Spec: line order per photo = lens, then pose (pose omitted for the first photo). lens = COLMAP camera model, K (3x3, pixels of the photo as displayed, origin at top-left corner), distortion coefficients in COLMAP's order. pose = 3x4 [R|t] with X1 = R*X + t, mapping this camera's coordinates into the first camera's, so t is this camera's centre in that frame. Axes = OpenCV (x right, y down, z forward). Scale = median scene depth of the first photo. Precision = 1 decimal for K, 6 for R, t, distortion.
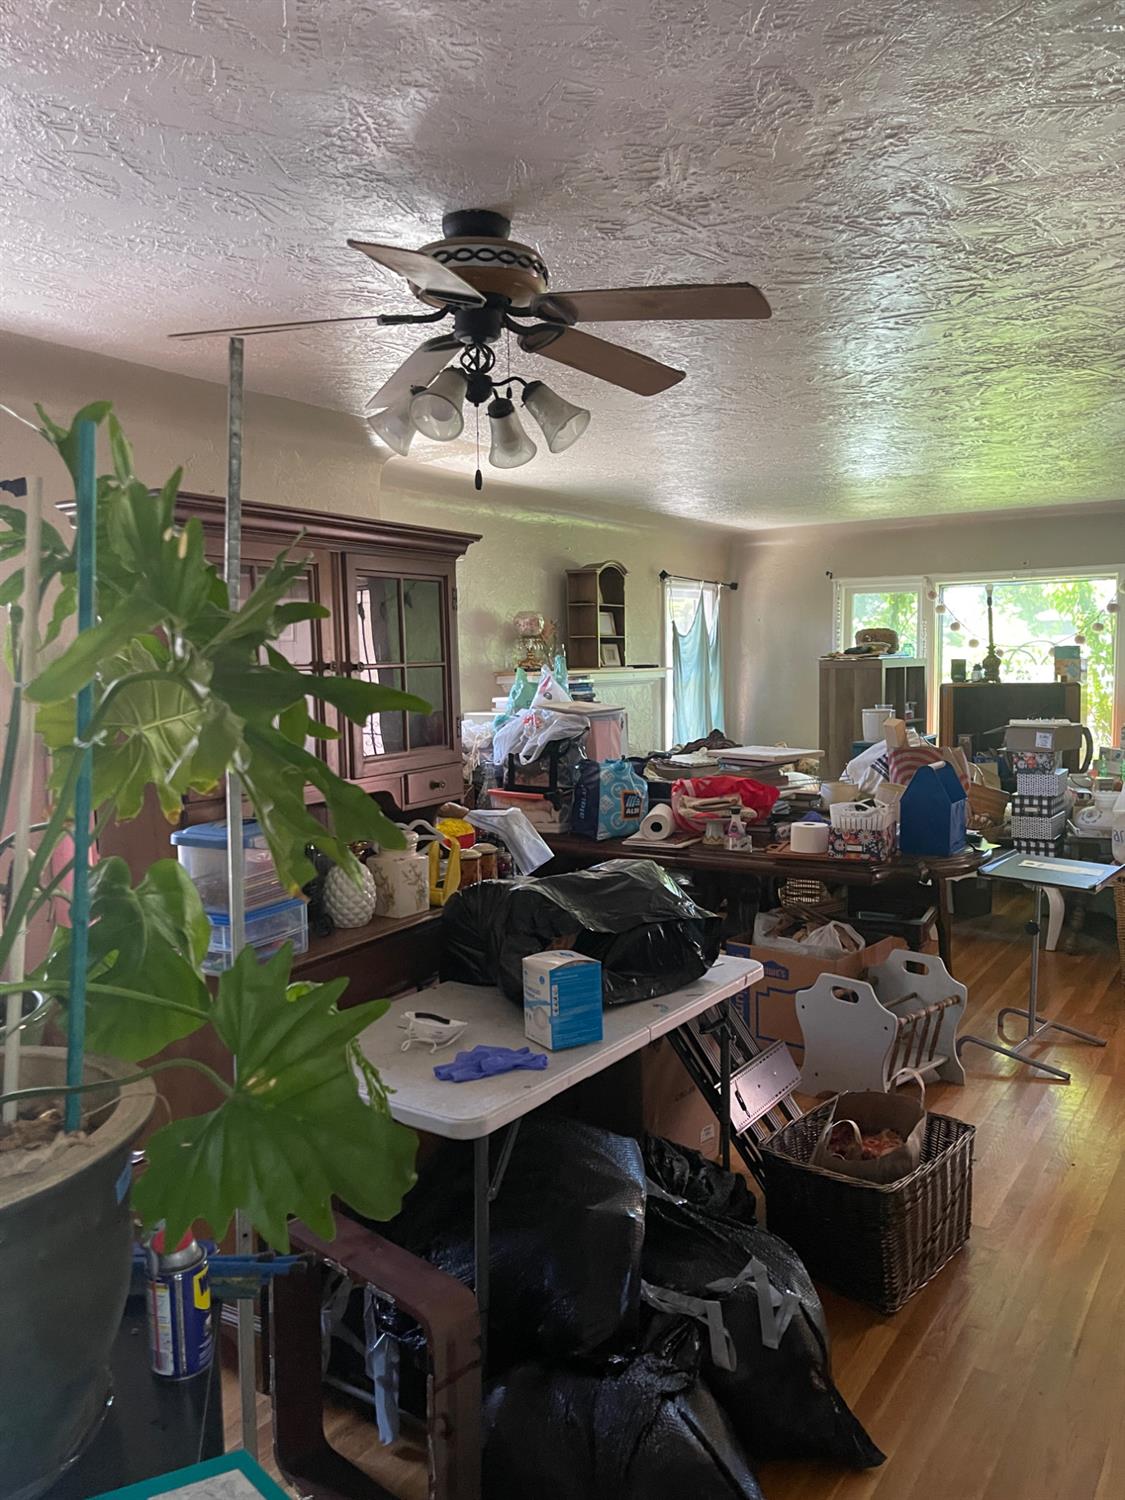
lens RADIAL K [[1143.6, 0, 563.8], [0, 1143.6, 753.9], [0, 0, 1]] dist [0.046607, -0.051861]
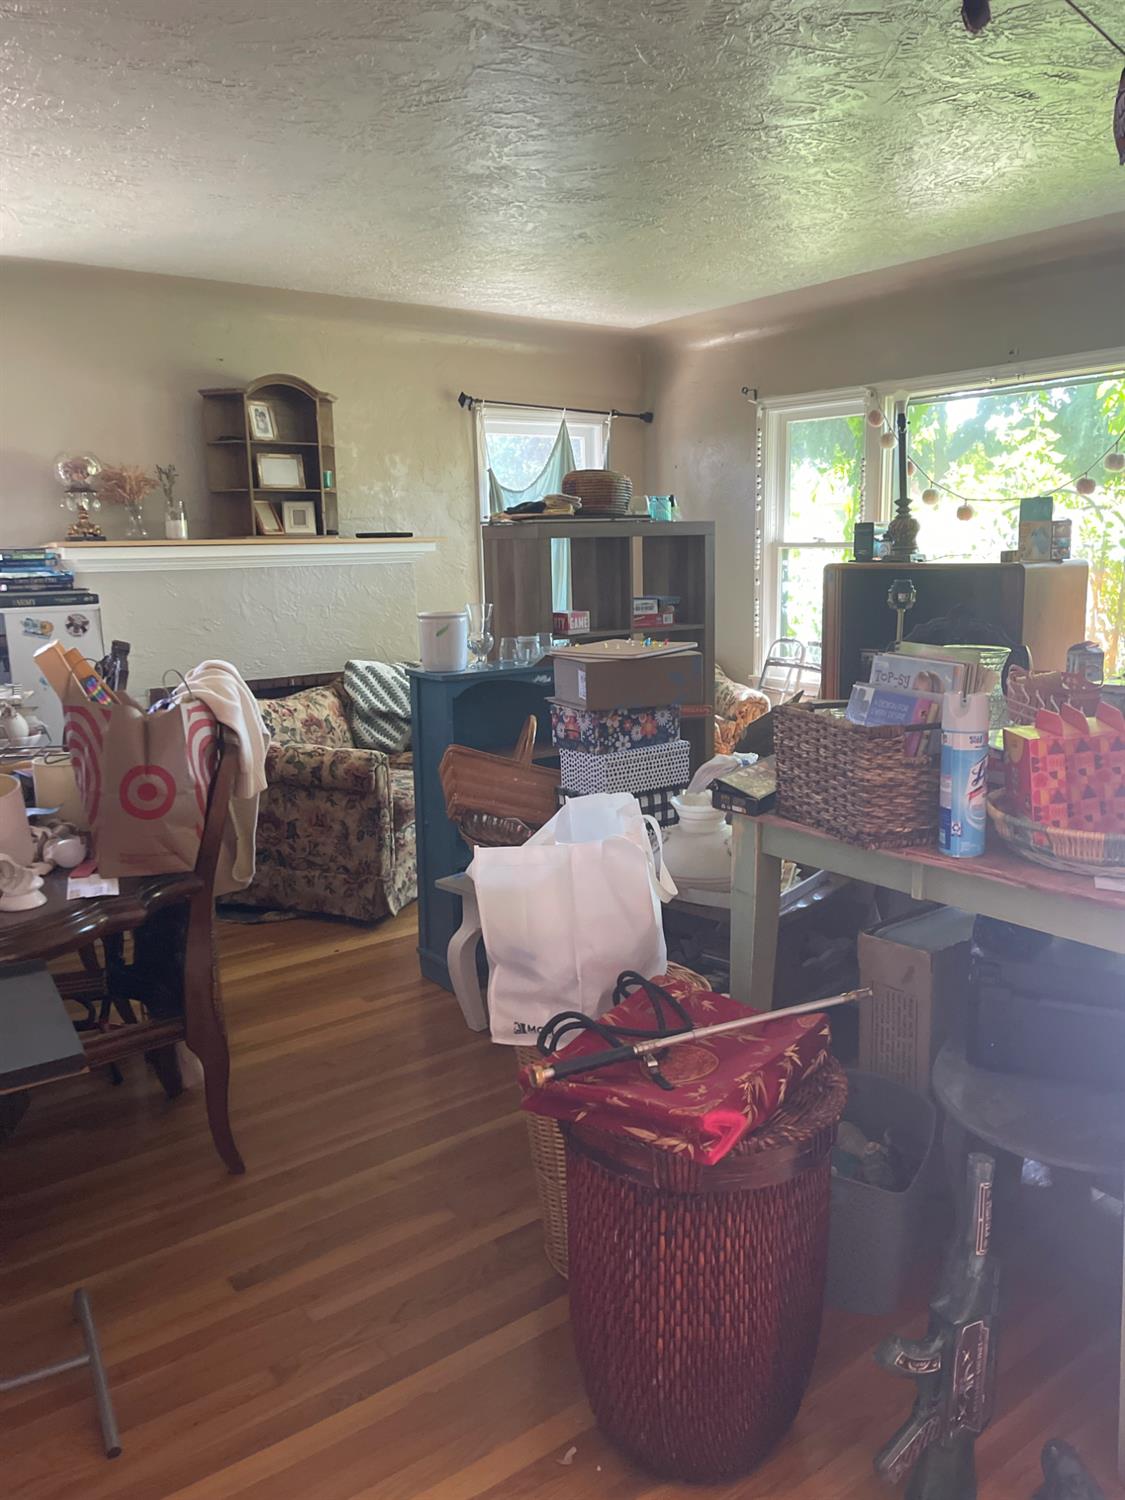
lens RADIAL K [[1143.6, 0, 562.7], [0, 1143.6, 747.2], [0, 0, 1]] dist [0.046607, -0.051861]
pose [[0.945115, 0.058876, -0.321389, 0.403880], [-0.025266, 0.993855, 0.107768, -0.027064], [0.325759, -0.093733, 0.940795, 0.381270]]
